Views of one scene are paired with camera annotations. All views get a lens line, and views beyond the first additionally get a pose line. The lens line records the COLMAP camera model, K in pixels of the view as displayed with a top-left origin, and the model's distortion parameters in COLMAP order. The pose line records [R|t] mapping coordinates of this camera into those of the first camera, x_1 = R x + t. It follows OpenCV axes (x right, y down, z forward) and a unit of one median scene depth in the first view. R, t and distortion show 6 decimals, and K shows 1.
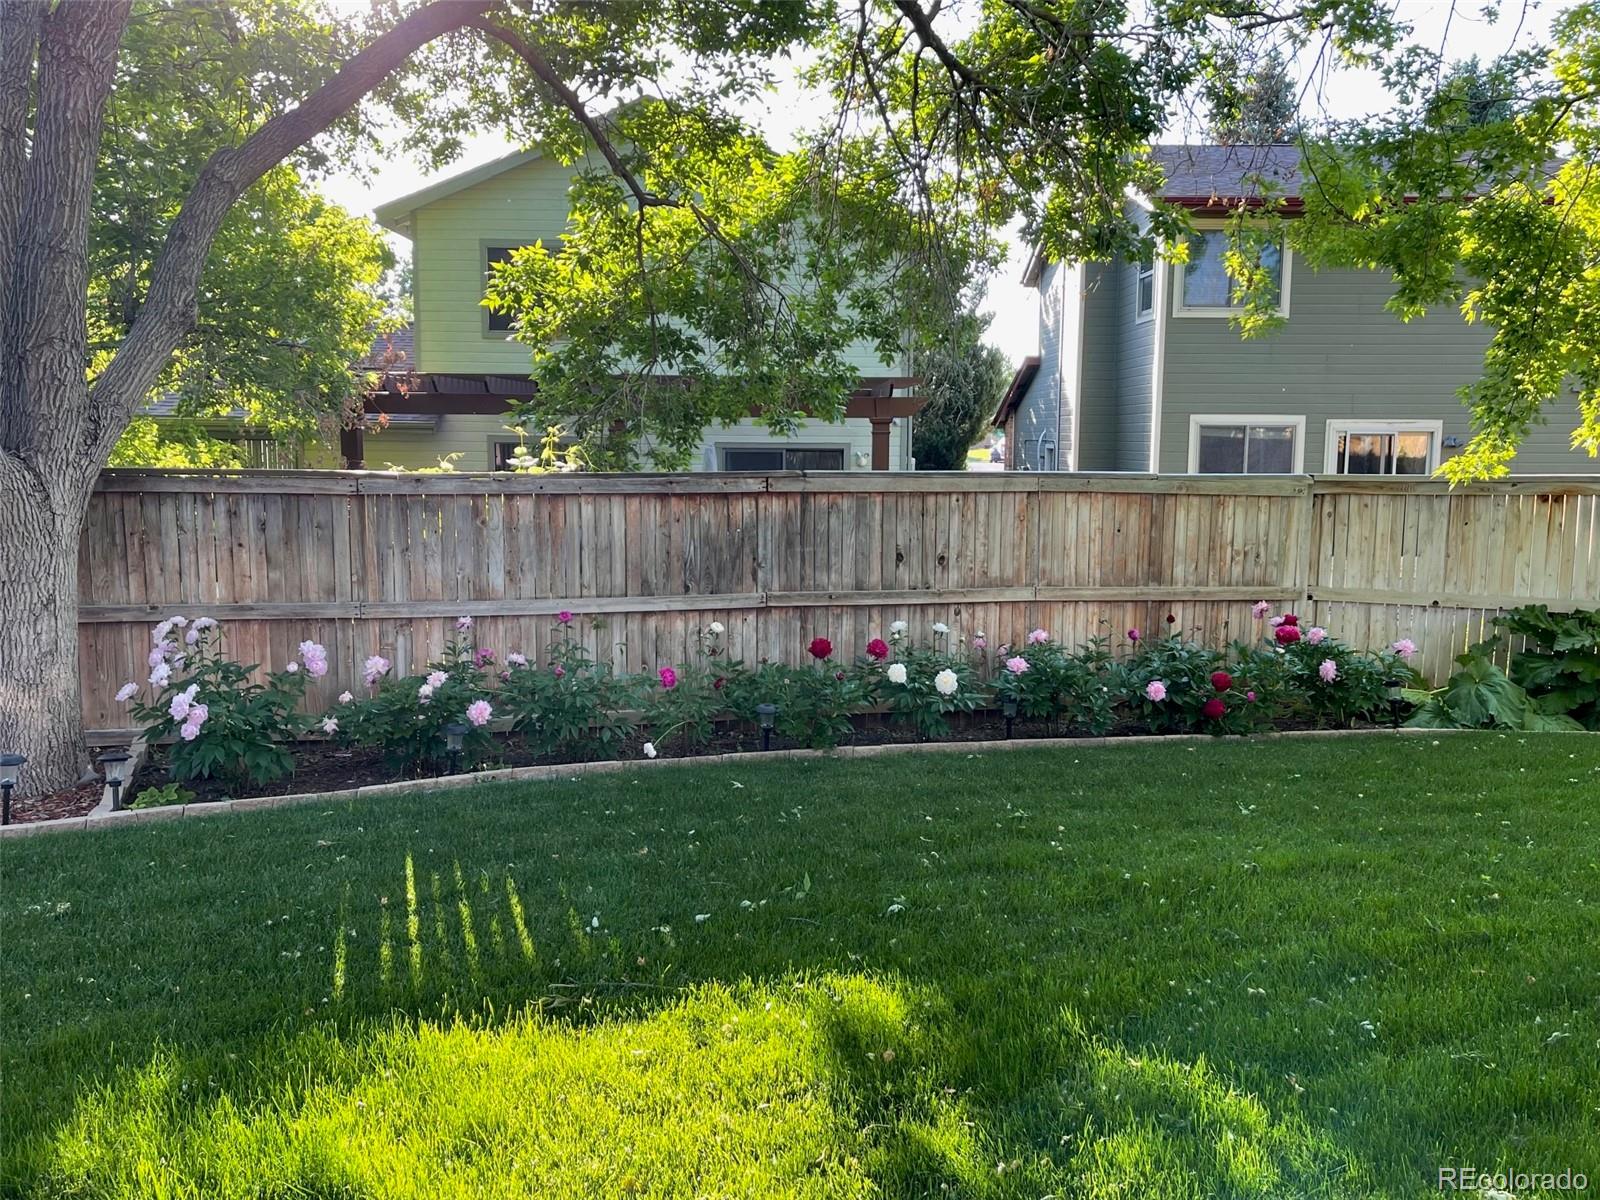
lens RADIAL K [[1364.8, 0, 792.7], [0, 1364.8, 606.1], [0, 0, 1]] dist [0.032402, -0.015501]
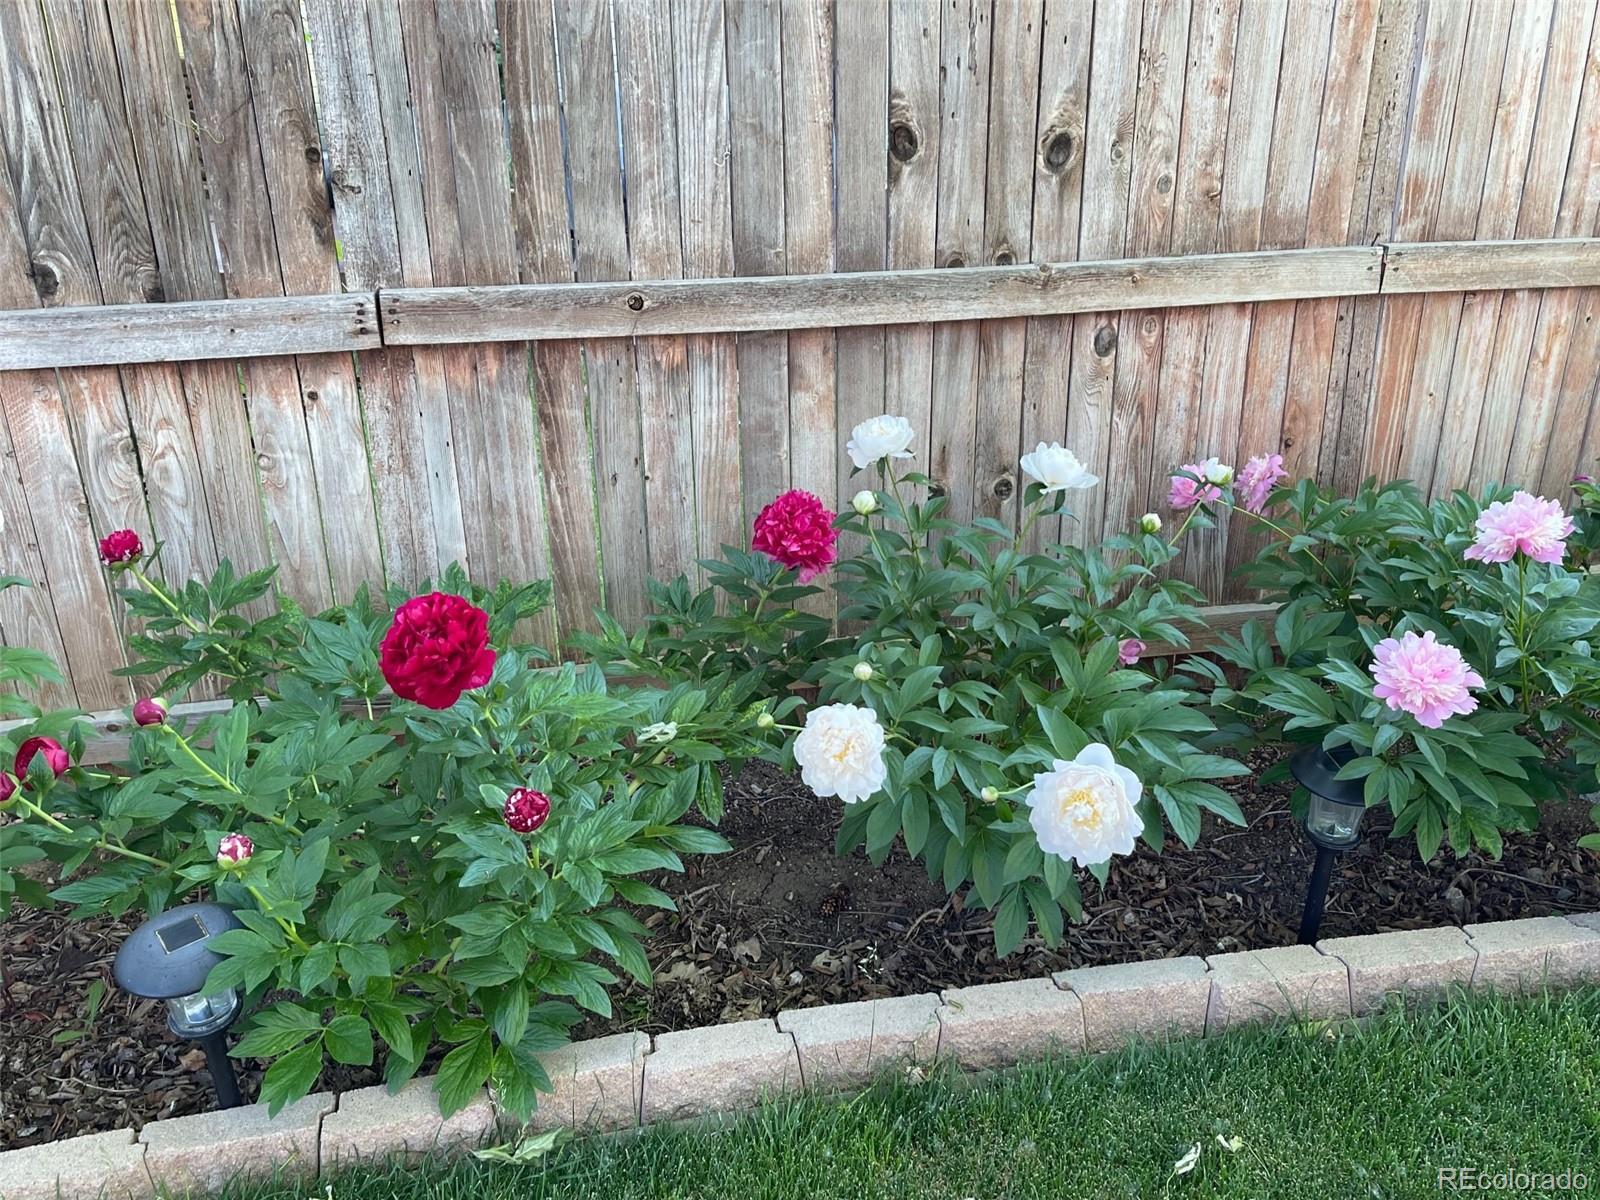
lens RADIAL K [[1364.8, 0, 815.3], [0, 1364.8, 608.3], [0, 0, 1]] dist [0.032402, -0.015501]
pose [[0.999464, -0.000033, -0.032733, 0.069196], [0.009533, 0.956945, 0.290113, -0.026172], [0.031314, -0.290269, 0.956433, 0.709014]]
